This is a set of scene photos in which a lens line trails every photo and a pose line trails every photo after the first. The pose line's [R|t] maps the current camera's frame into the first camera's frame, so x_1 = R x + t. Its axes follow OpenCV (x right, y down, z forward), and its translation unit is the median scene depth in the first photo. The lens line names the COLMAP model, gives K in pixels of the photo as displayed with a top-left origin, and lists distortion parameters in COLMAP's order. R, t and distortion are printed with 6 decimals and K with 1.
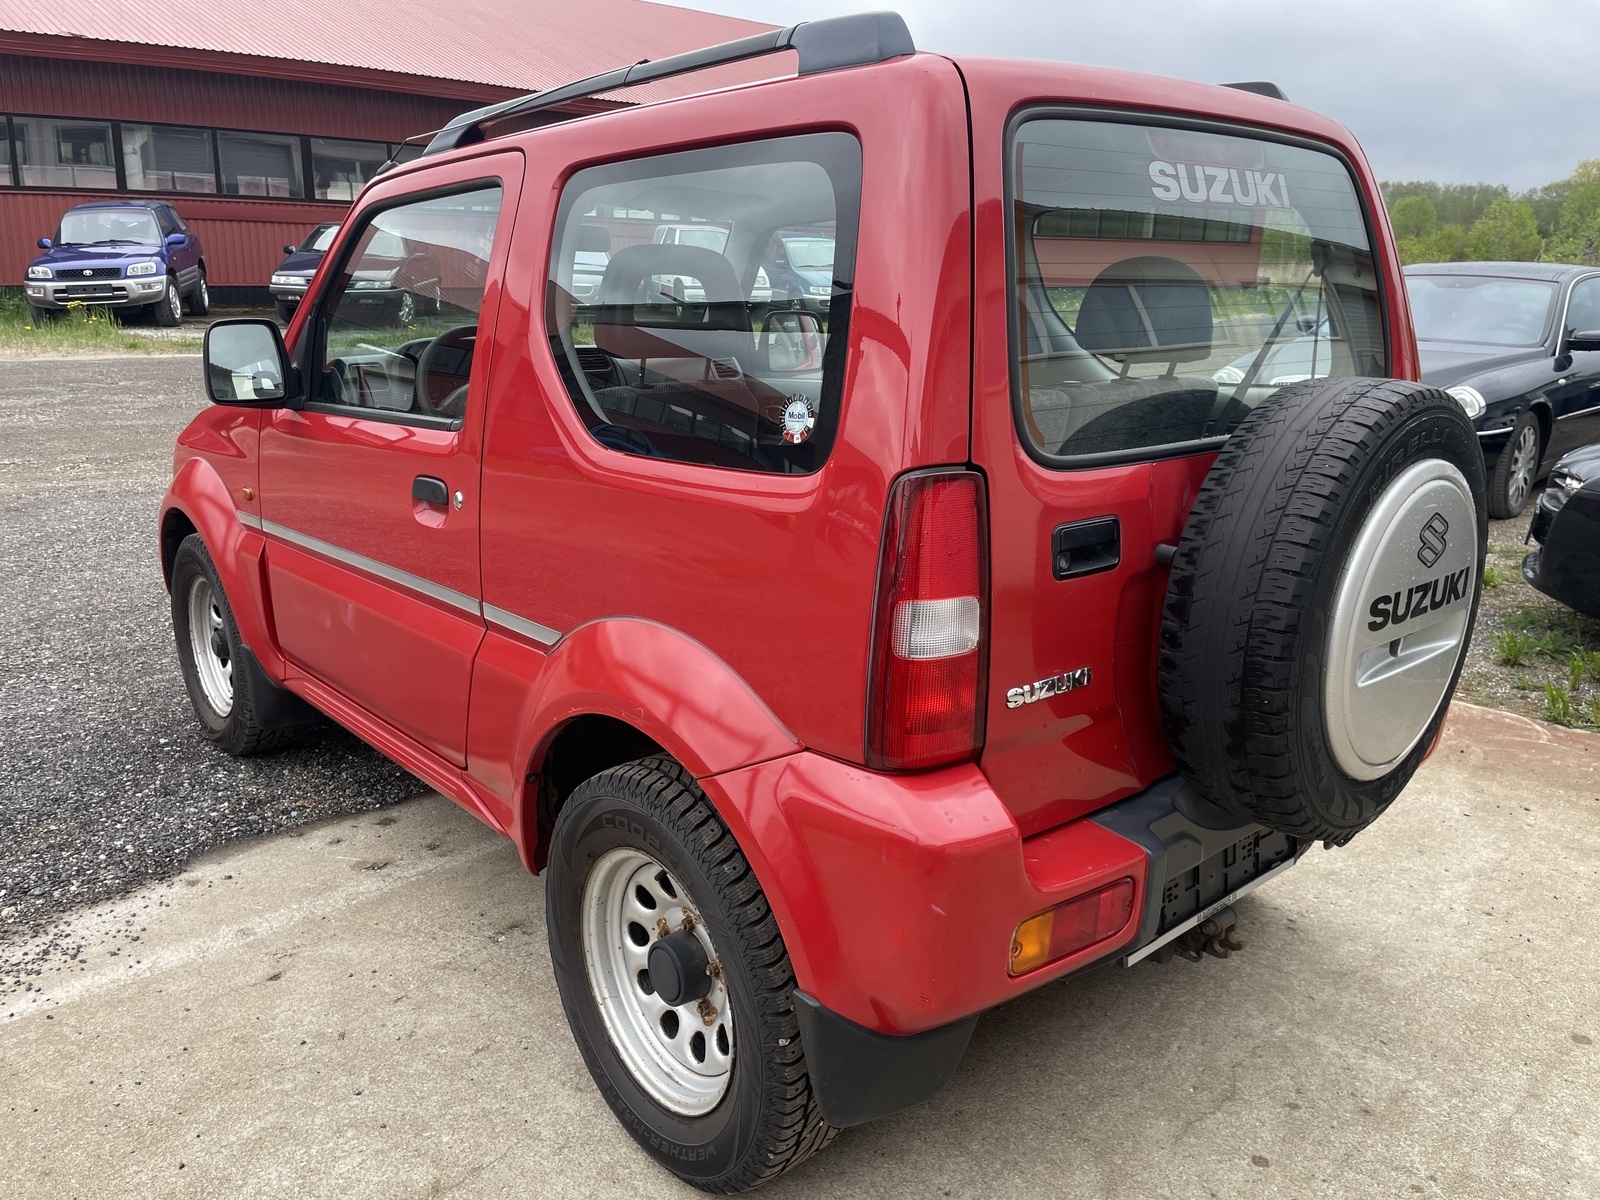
lens RADIAL K [[1223.8, 0, 800.0], [0, 1223.8, 600.0], [0, 0, 1]] dist [0.051010, -0.006587]
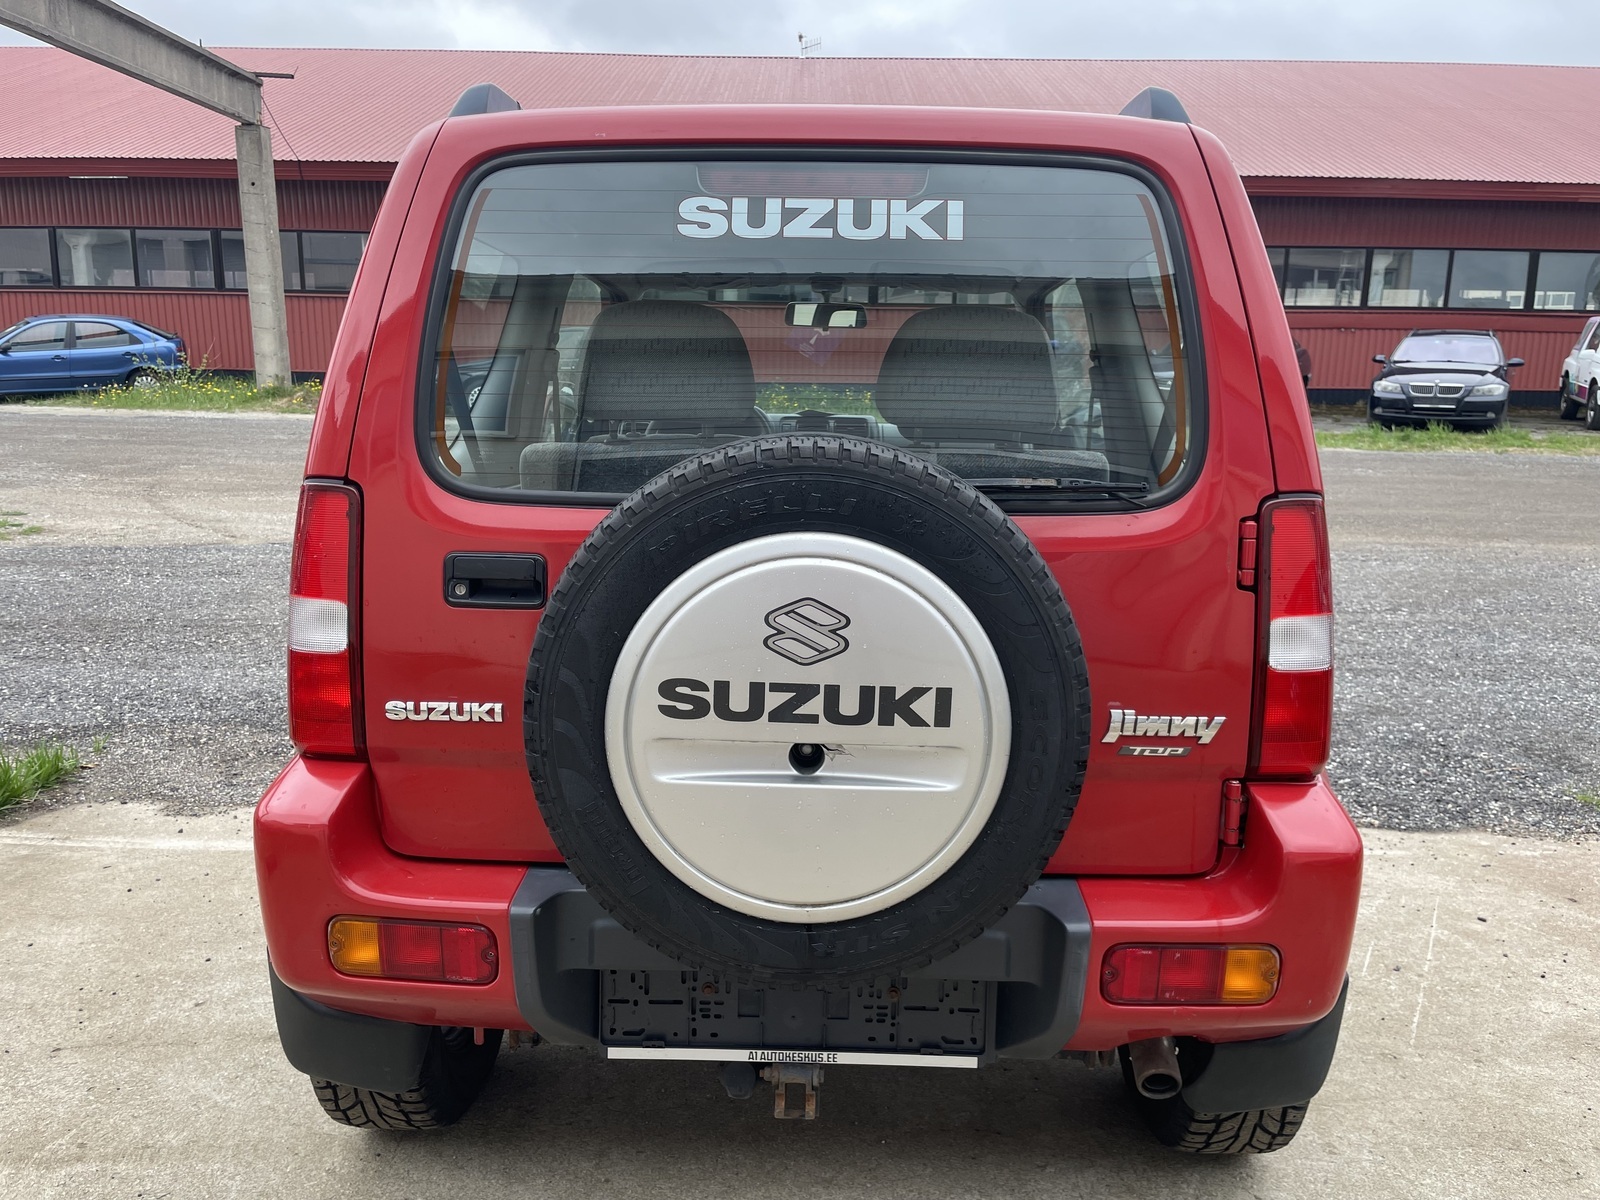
lens RADIAL K [[1223.8, 0, 800.0], [0, 1223.8, 600.0], [0, 0, 1]] dist [0.051010, -0.006587]
pose [[0.737679, 0.129994, -0.662519, 0.992328], [-0.183731, 0.982907, -0.011717, -0.056244], [0.649671, 0.130369, 0.748953, 0.383917]]
